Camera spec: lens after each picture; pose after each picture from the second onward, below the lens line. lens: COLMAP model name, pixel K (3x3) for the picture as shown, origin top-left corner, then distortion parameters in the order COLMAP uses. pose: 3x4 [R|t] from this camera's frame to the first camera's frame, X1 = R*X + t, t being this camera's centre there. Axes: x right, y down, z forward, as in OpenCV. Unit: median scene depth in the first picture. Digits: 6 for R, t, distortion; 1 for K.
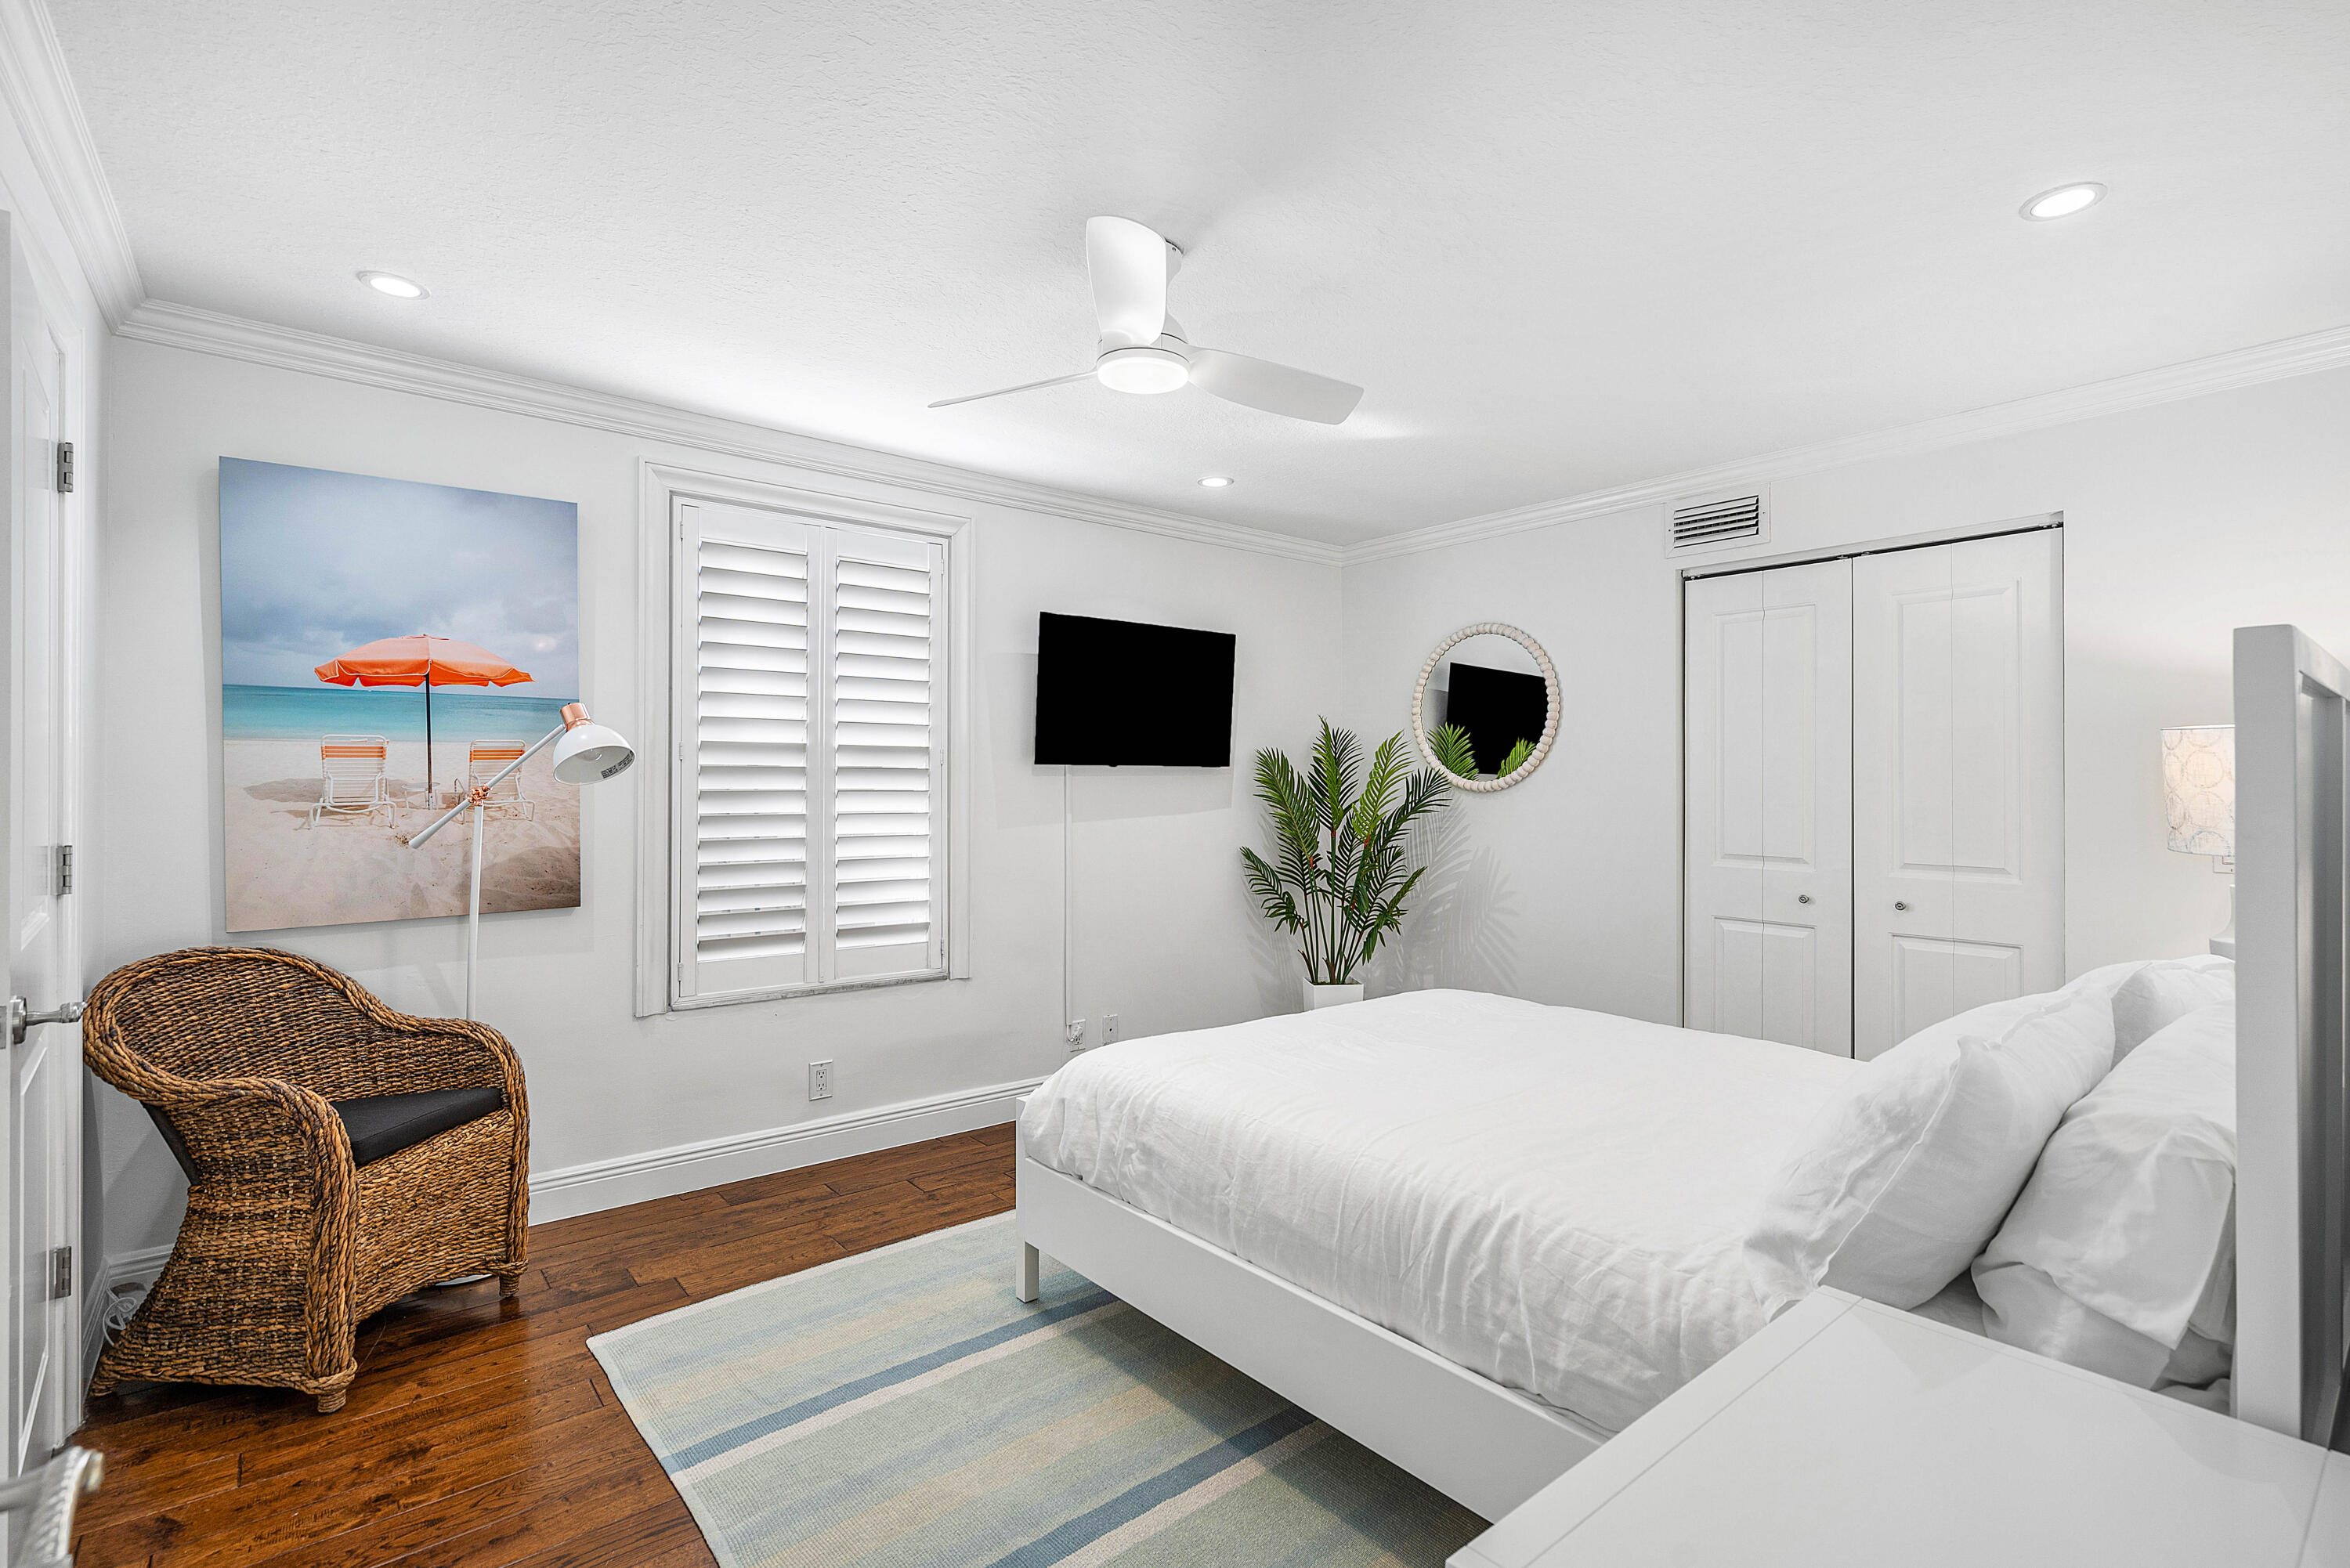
lens RADIAL K [[1096.1, 0, 1148.7], [0, 1096.1, 769.6], [0, 0, 1]] dist [-0.003182, 0.000169]
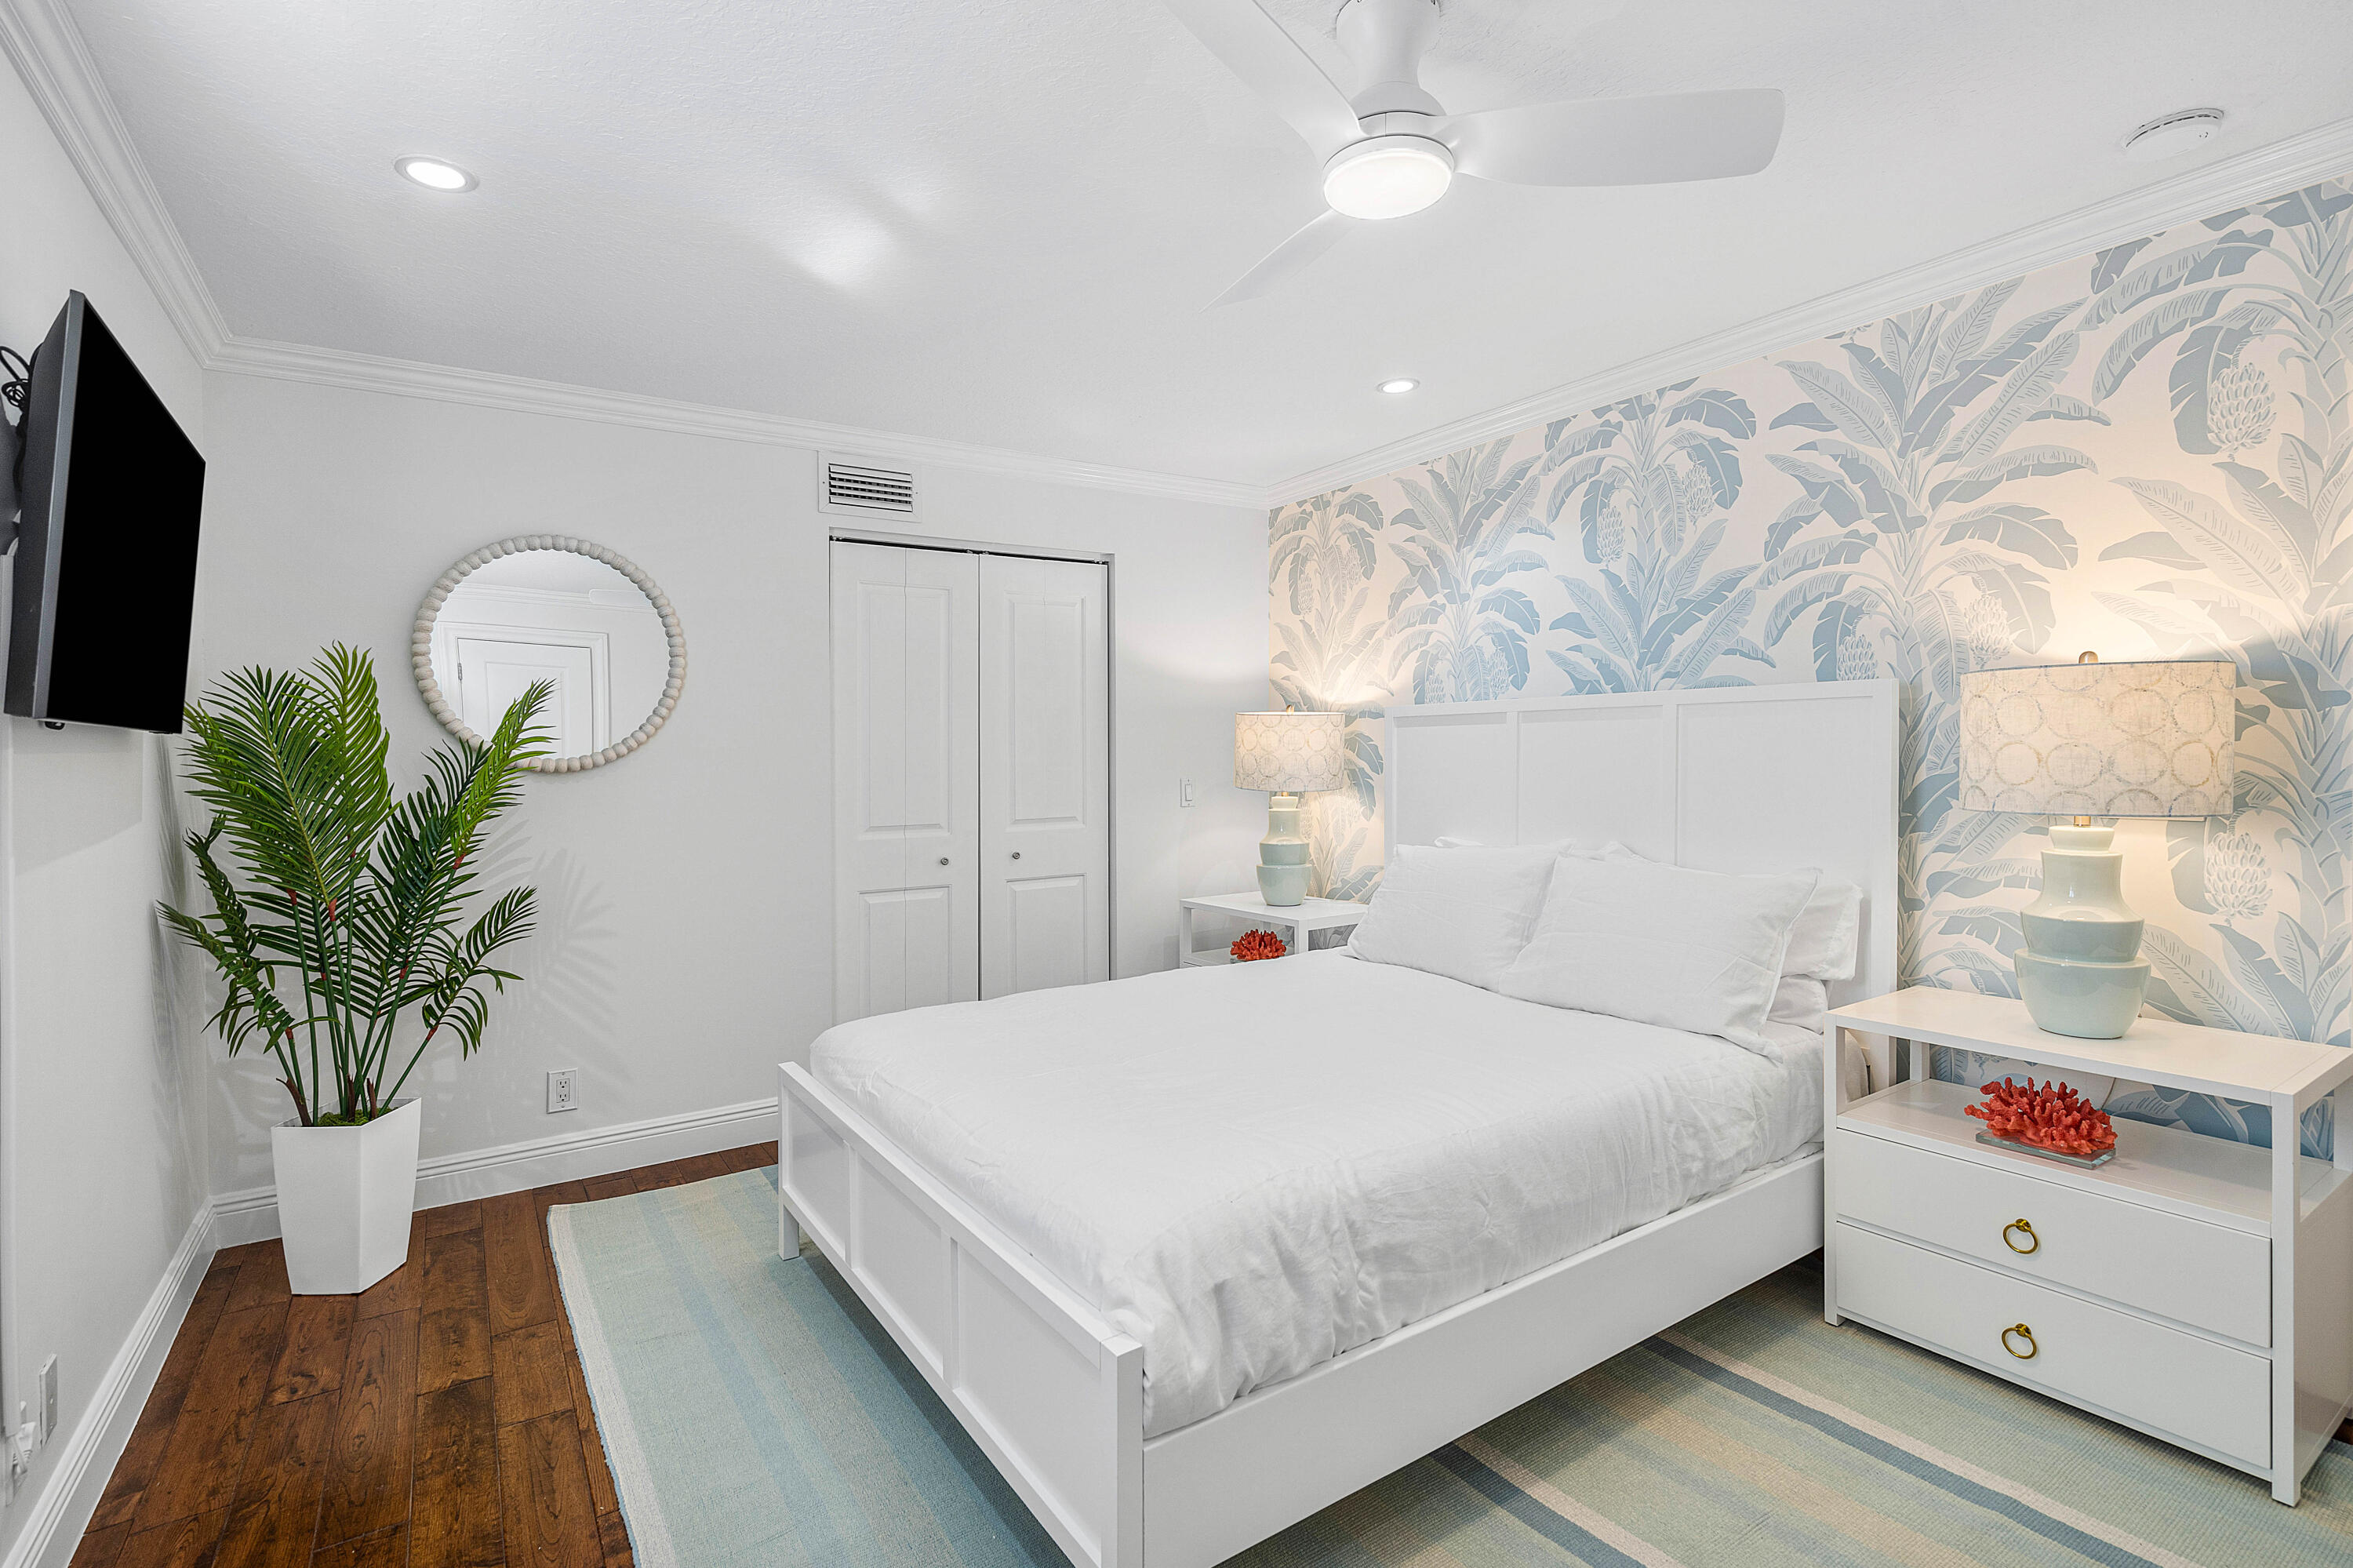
lens RADIAL K [[1103.7, 0, 1175.0], [0, 1103.7, 758.2], [0, 0, 1]] dist [-0.021389, -0.000165]
pose [[0.092879, -0.008907, 0.995638, -0.482681], [0.005697, 0.999948, 0.008414, 0.009242], [-0.995661, 0.004890, 0.092925, 0.703215]]
